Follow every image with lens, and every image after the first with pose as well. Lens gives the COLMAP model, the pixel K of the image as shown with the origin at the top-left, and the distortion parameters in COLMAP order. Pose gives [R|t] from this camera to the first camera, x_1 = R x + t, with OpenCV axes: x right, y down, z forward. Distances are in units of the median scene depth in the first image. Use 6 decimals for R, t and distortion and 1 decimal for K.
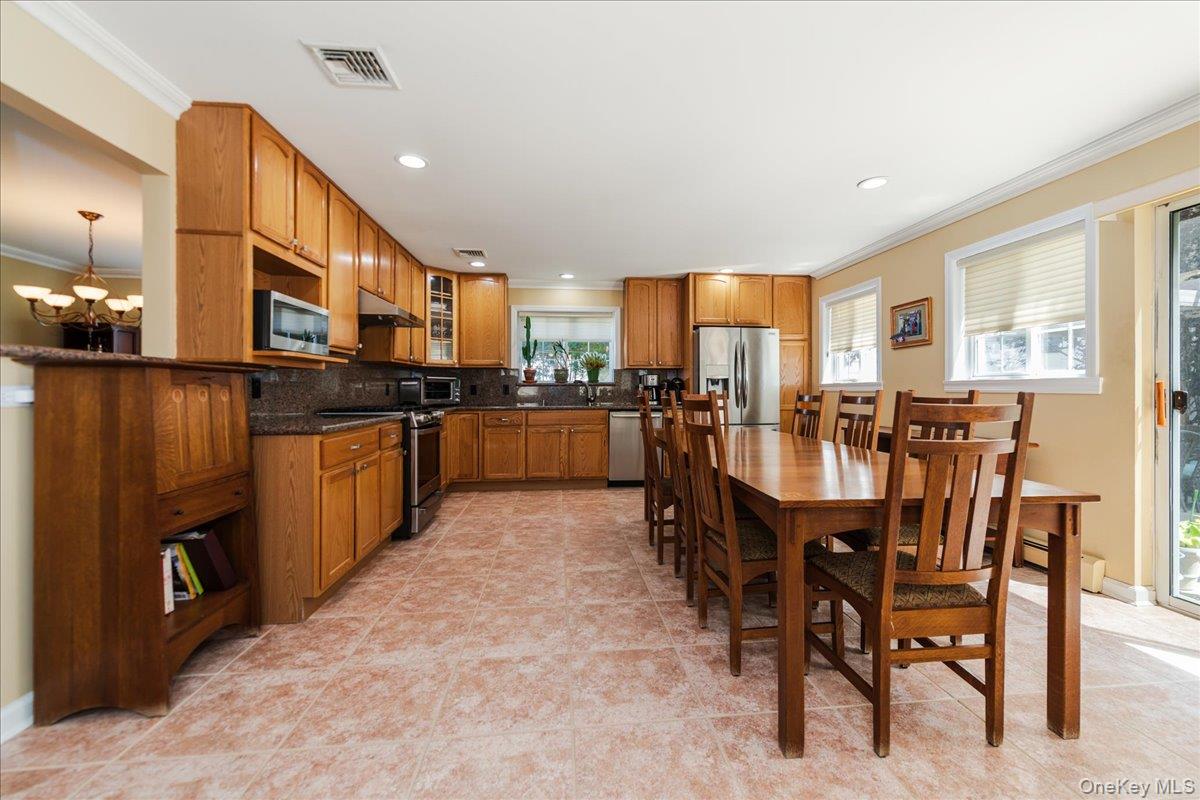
lens RADIAL K [[473.1, 0, 606.6], [0, 473.1, 391.3], [0, 0, 1]] dist [0.000512, -0.000067]
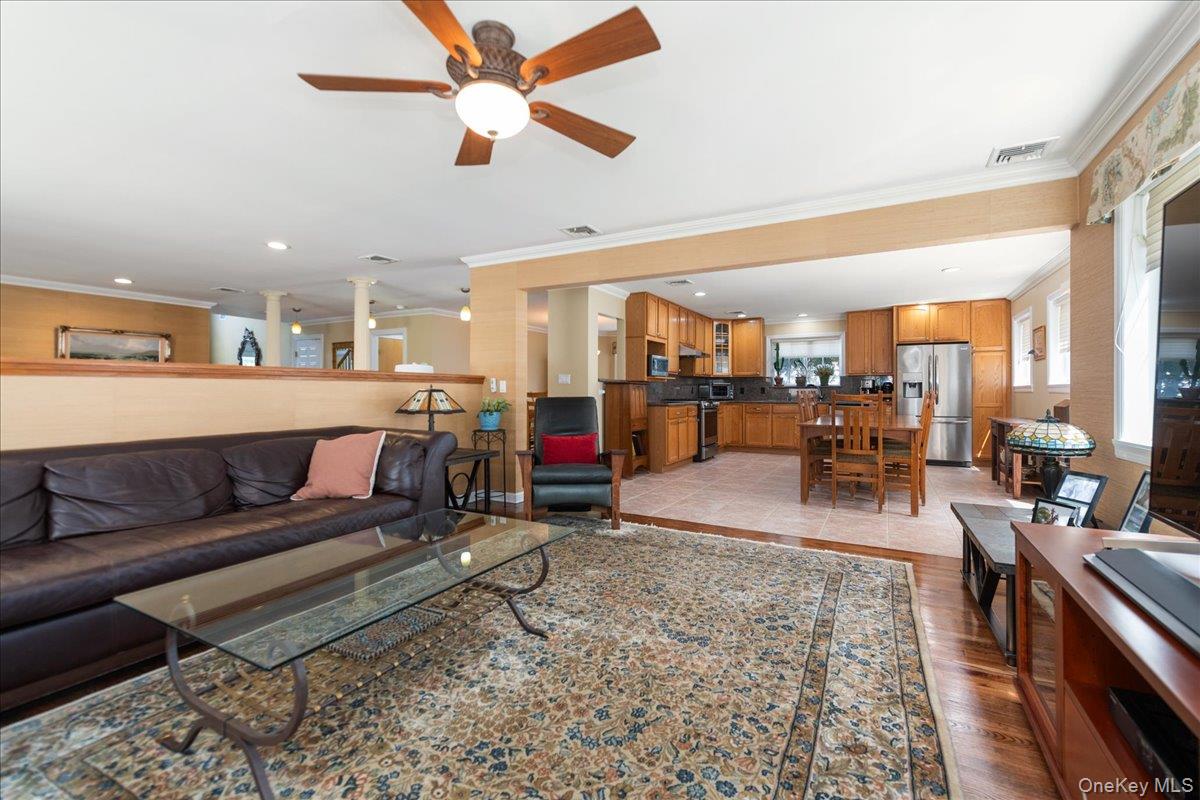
lens RADIAL K [[473.1, 0, 606.6], [0, 473.1, 391.3], [0, 0, 1]] dist [0.000512, -0.000067]
pose [[0.813236, 0.001886, -0.581931, 0.305840], [-0.003181, 0.999994, -0.001204, 0.002919], [0.581926, 0.002830, 0.813237, -0.625991]]
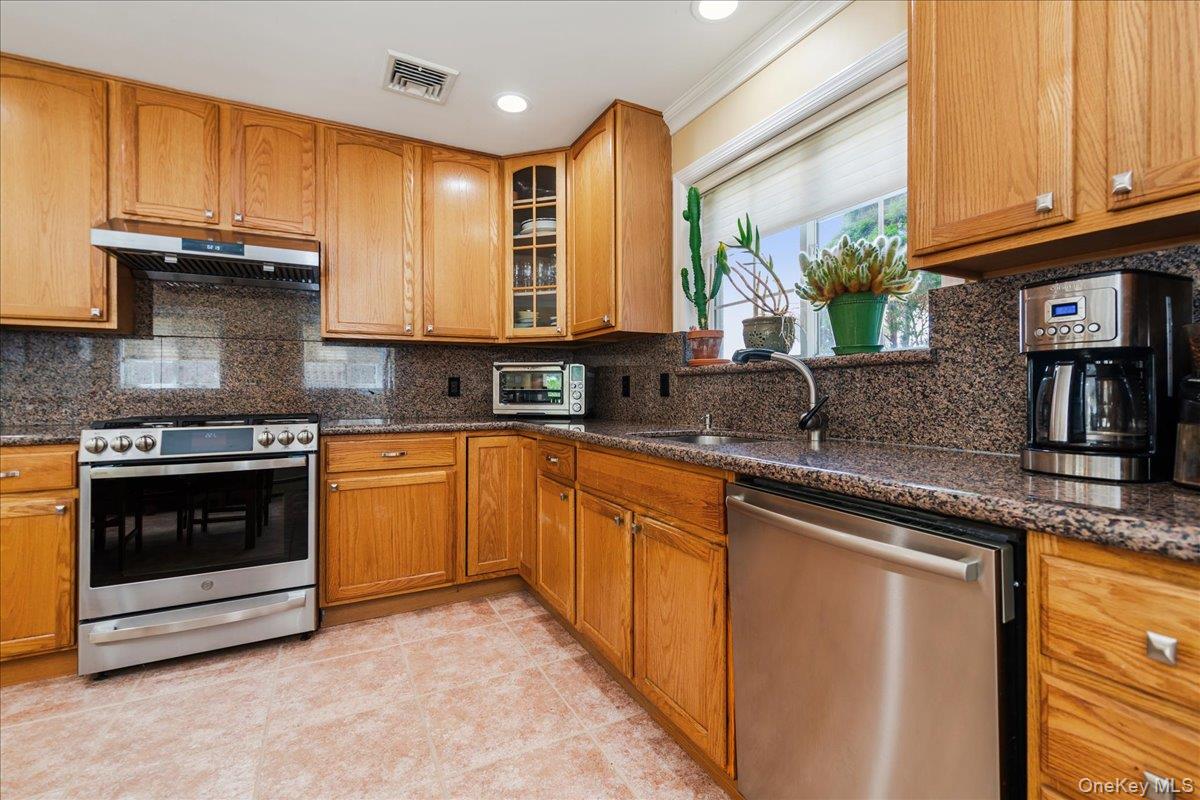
lens RADIAL K [[529.8, 0, 601.8], [0, 529.8, 389.4], [0, 0, 1]] dist [-0.000843, -0.000530]
pose [[0.385435, -0.003388, -0.922729, 0.212179], [0.001311, 0.999994, -0.003124, 0.001763], [0.922734, -0.000006, 0.385437, 0.856504]]
